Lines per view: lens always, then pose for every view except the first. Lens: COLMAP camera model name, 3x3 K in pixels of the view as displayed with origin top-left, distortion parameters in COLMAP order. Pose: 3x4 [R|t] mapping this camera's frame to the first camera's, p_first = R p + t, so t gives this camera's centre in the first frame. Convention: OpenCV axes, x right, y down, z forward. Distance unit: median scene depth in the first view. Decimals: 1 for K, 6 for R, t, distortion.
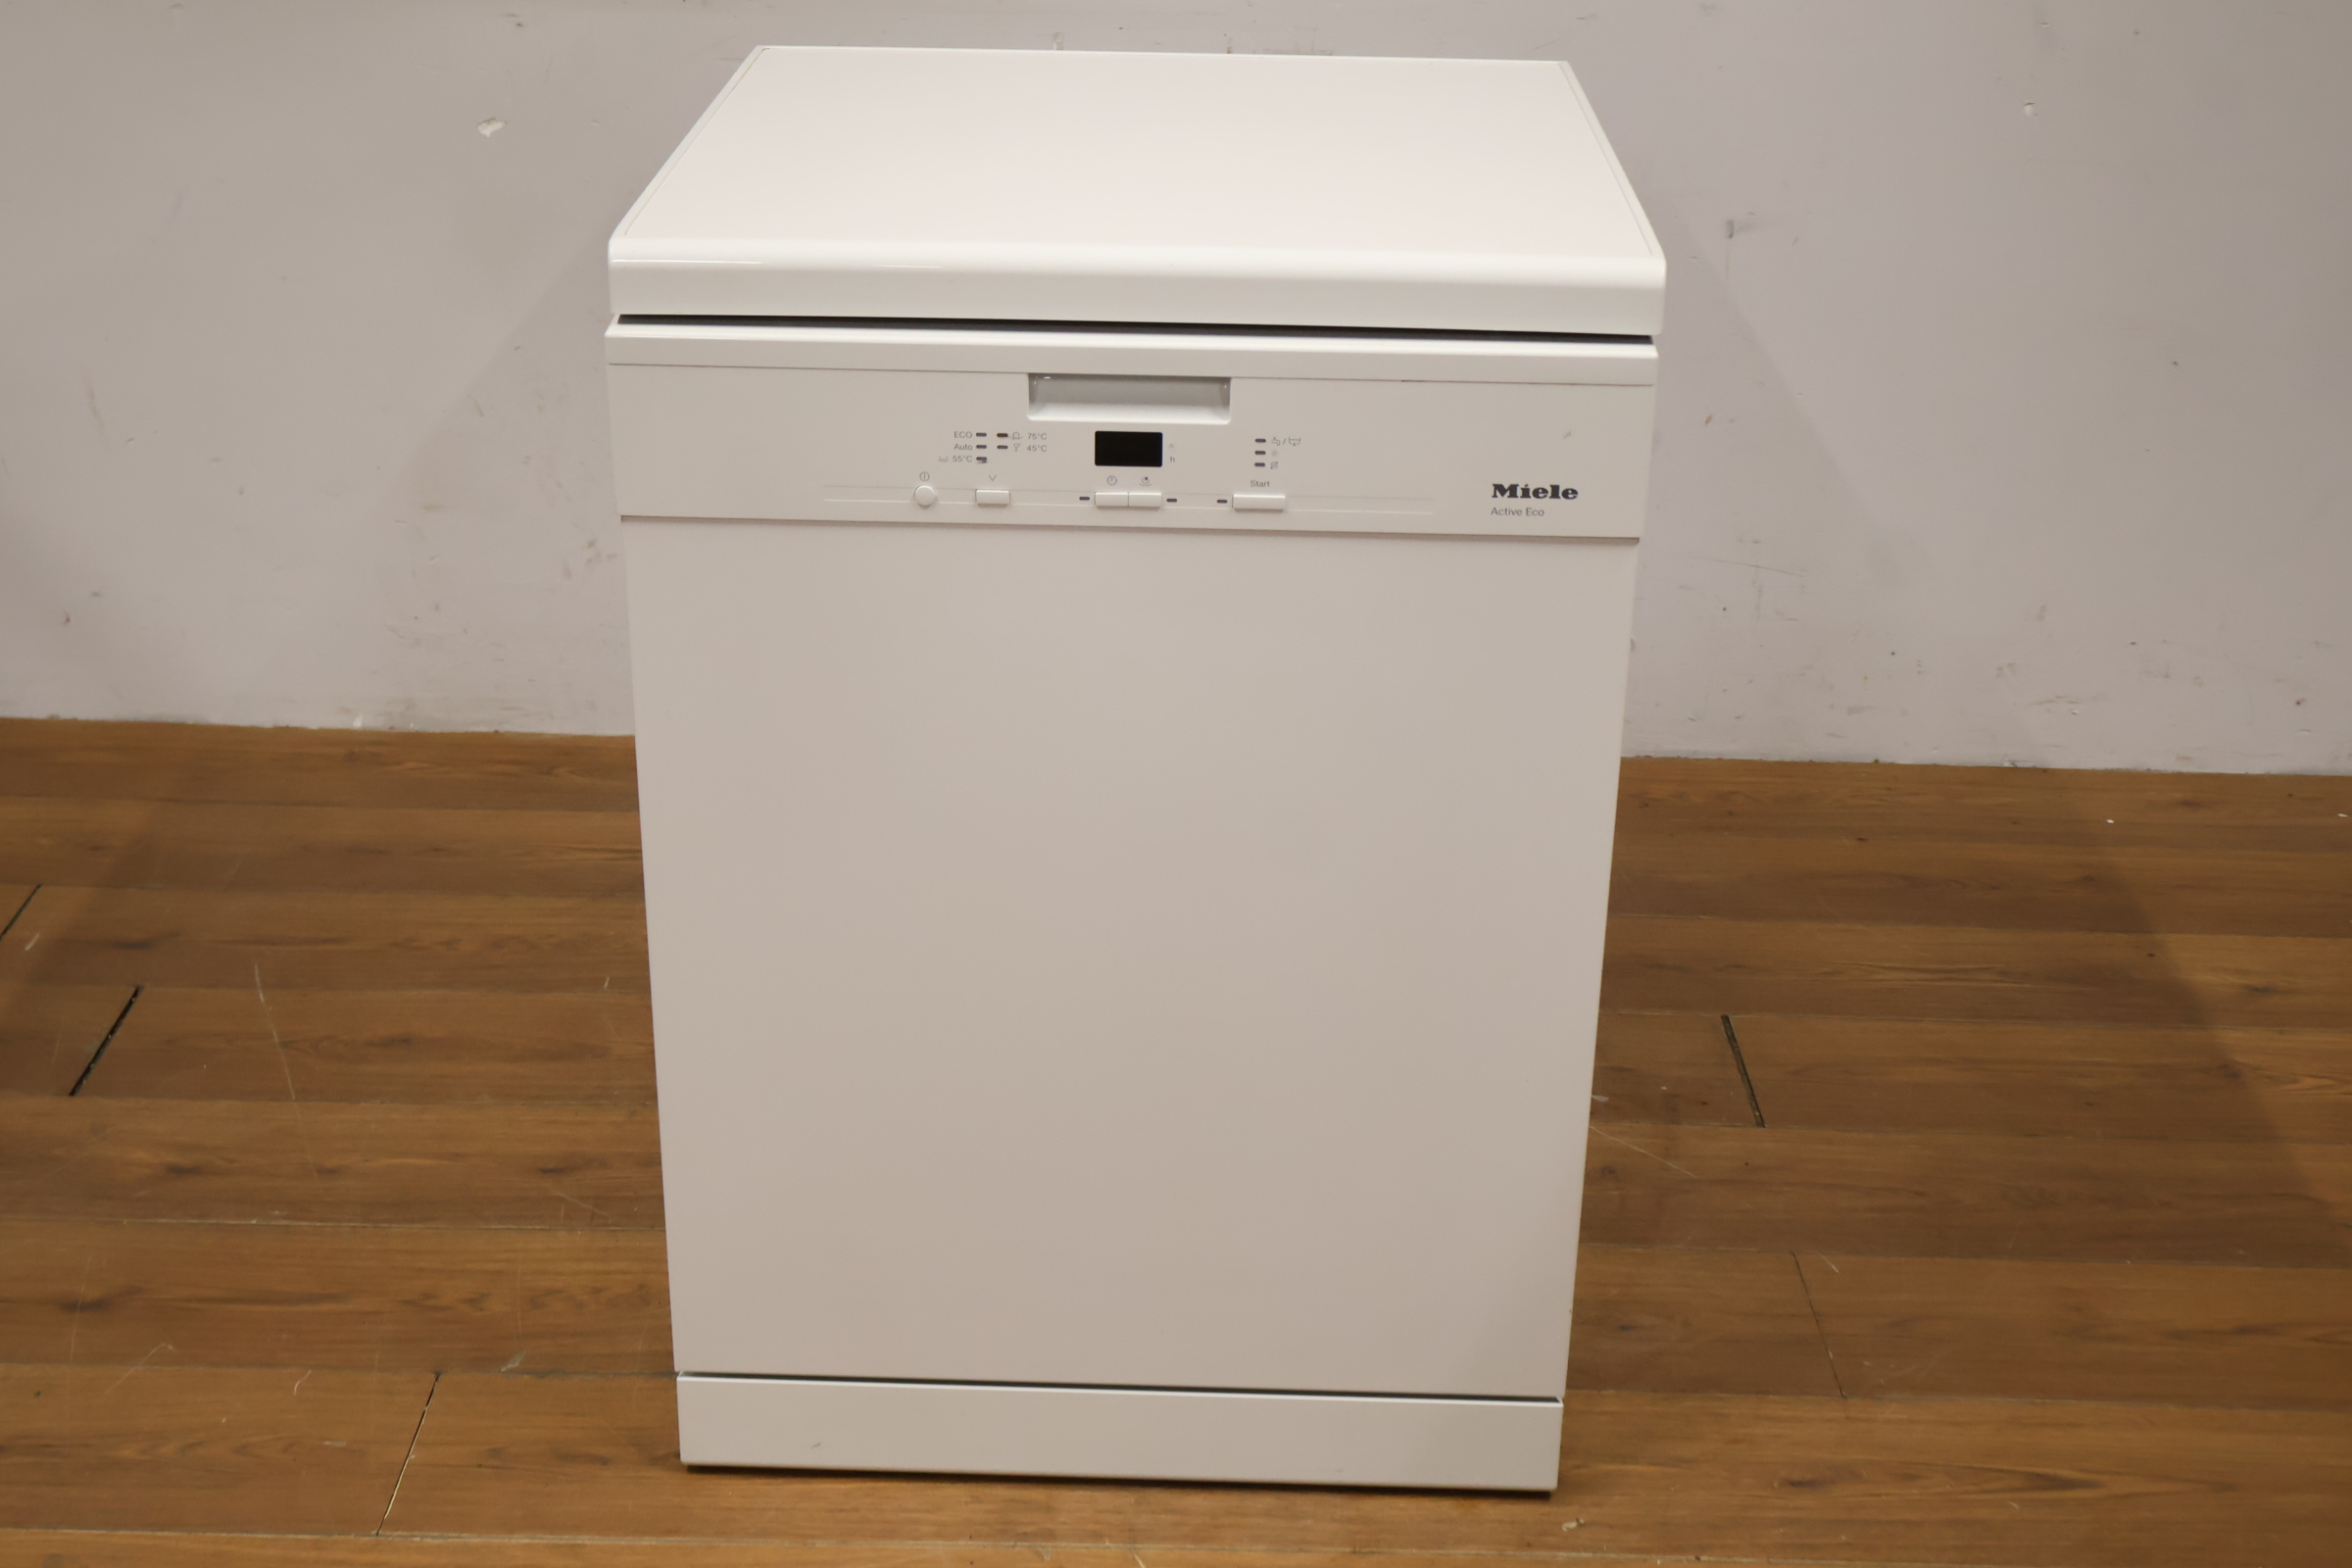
lens RADIAL K [[3140.6, 0, 1172.3], [0, 3140.6, 785.8], [0, 0, 1]] dist [-0.003012, 0.031965]
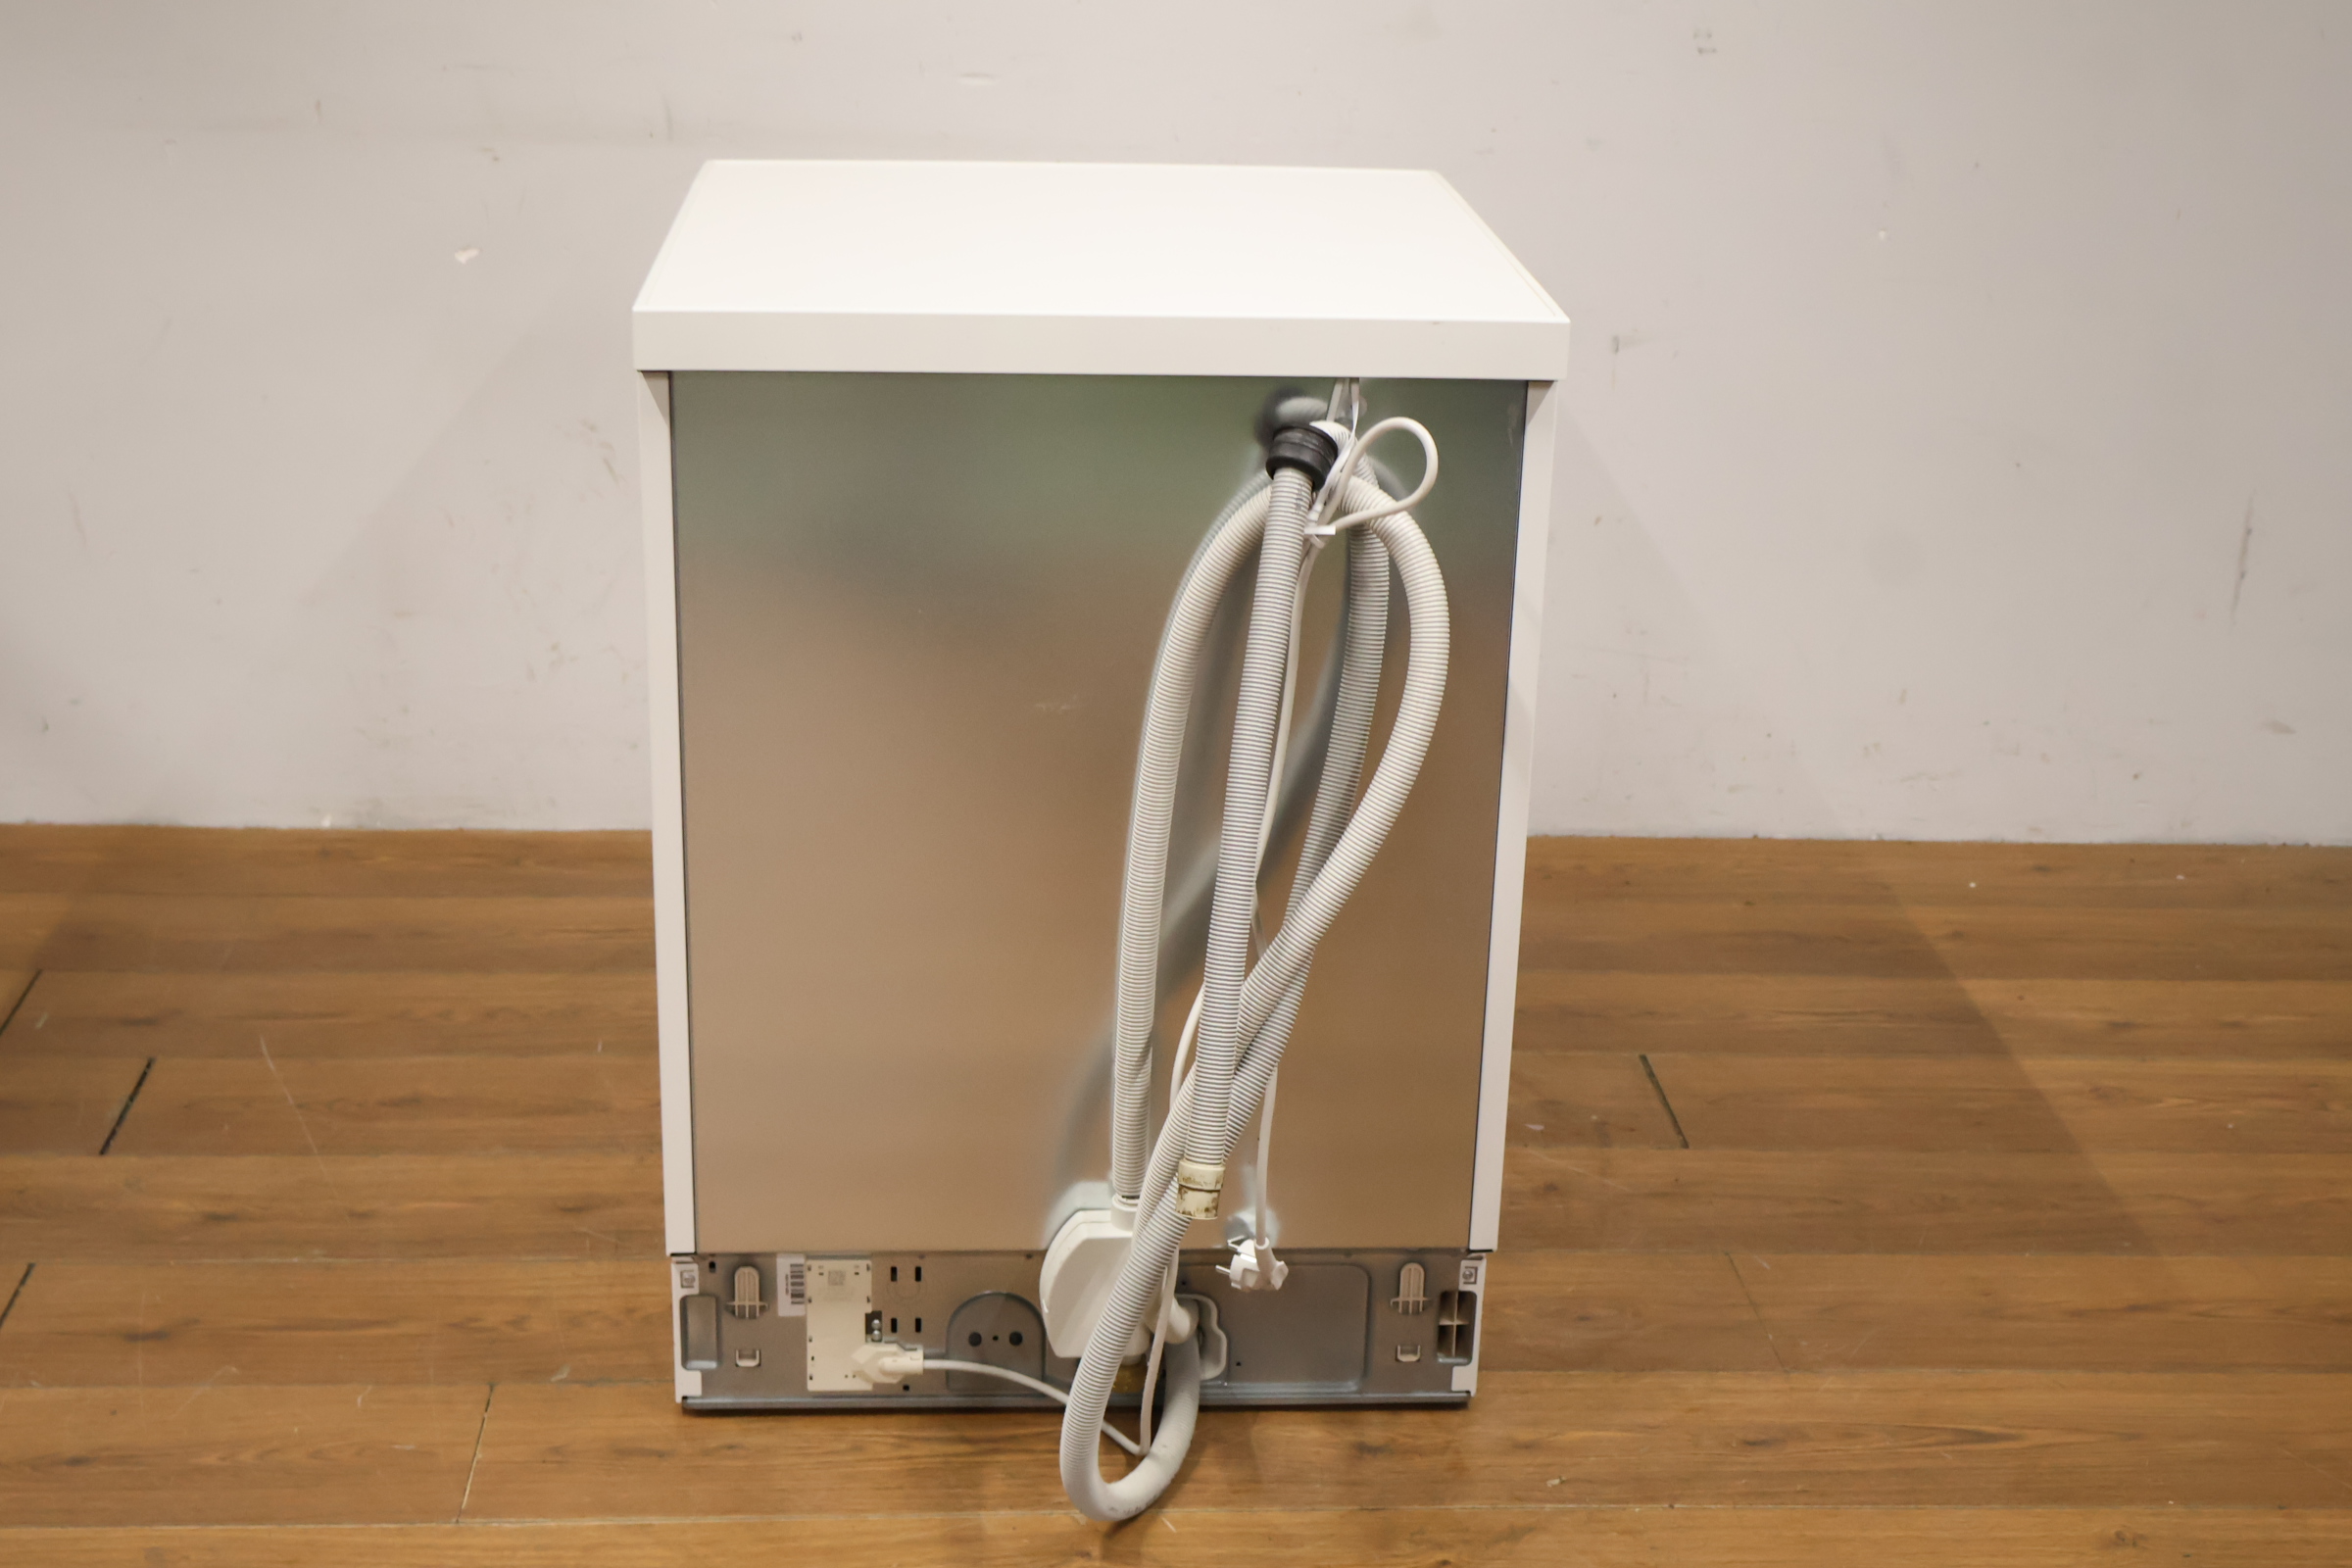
lens RADIAL K [[3162.9, 0, 1174.9], [0, 3162.9, 789.9], [0, 0, 1]] dist [0.001660, 0.063647]
pose [[0.997268, -0.014882, 0.072348, -0.074463], [0.019201, 0.998051, -0.059372, 0.051701], [-0.071324, 0.060599, 0.995611, -0.097092]]
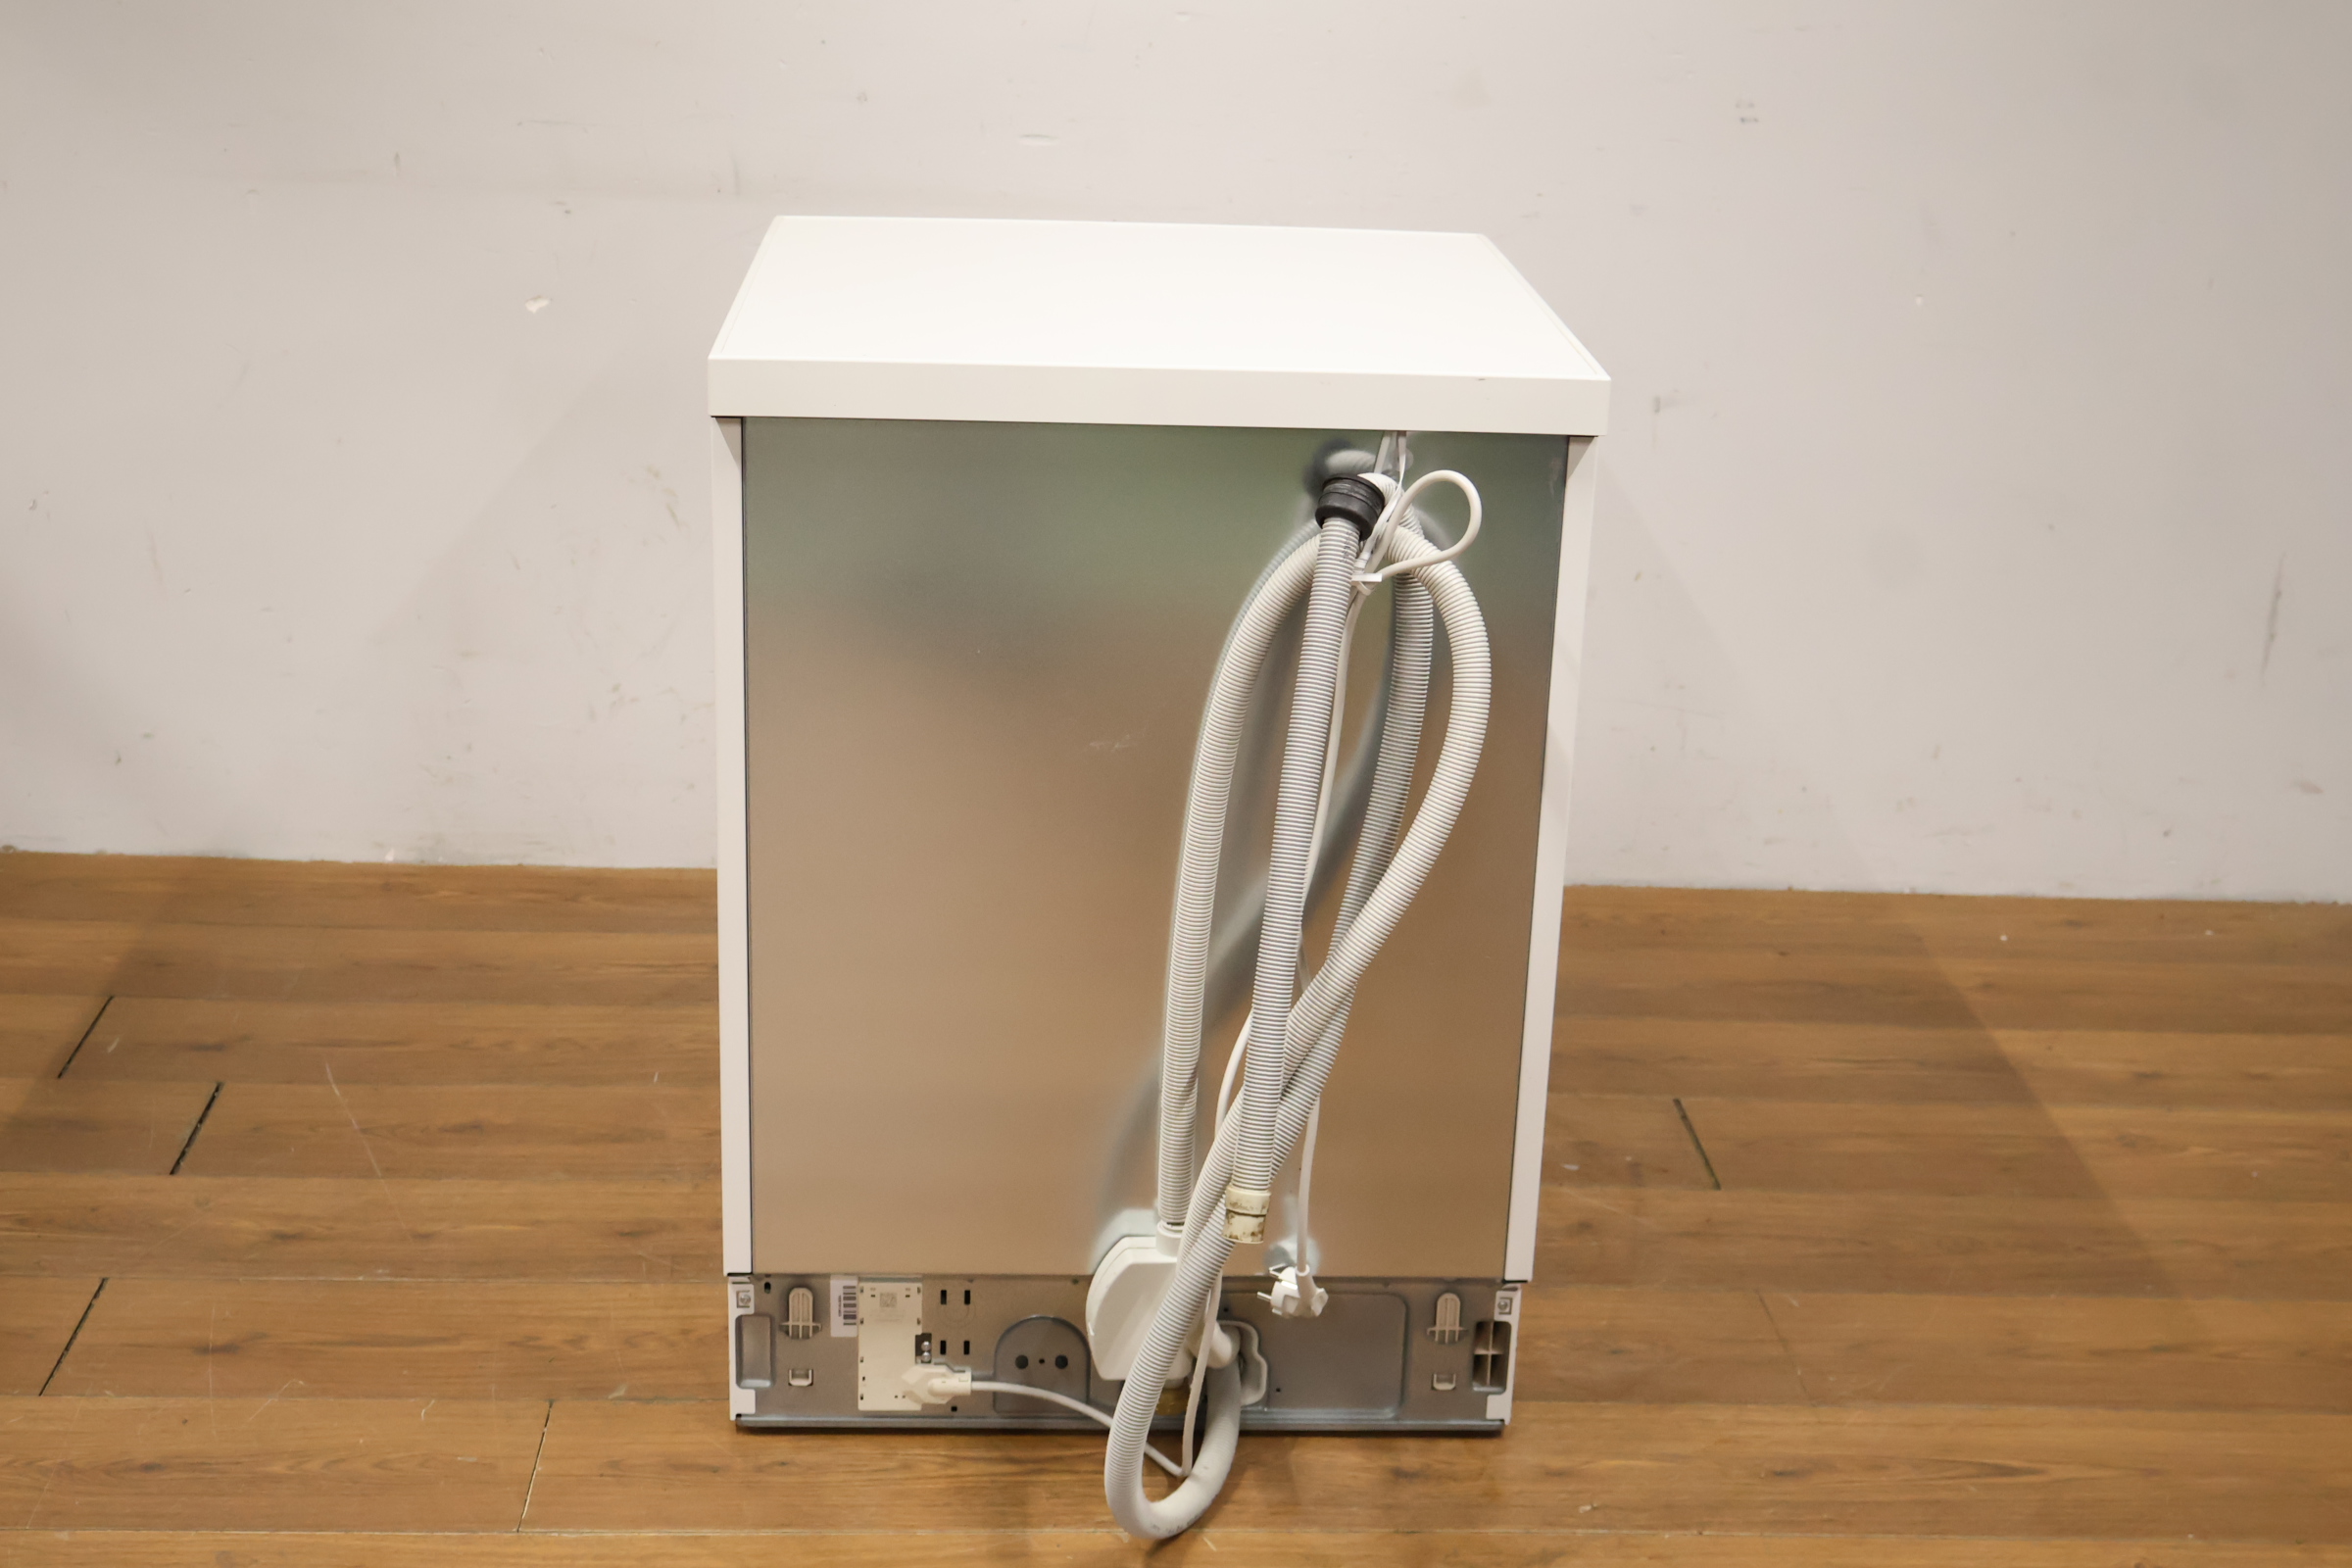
lens RADIAL K [[3170.8, 0, 1186.5], [0, 3170.8, 781.3], [0, 0, 1]] dist [0.013480, 0.006520]
pose [[0.997959, -0.001898, 0.063832, -0.080004], [0.007084, 0.996679, -0.081117, 0.060828], [-0.063466, 0.081403, 0.994659, -0.130078]]
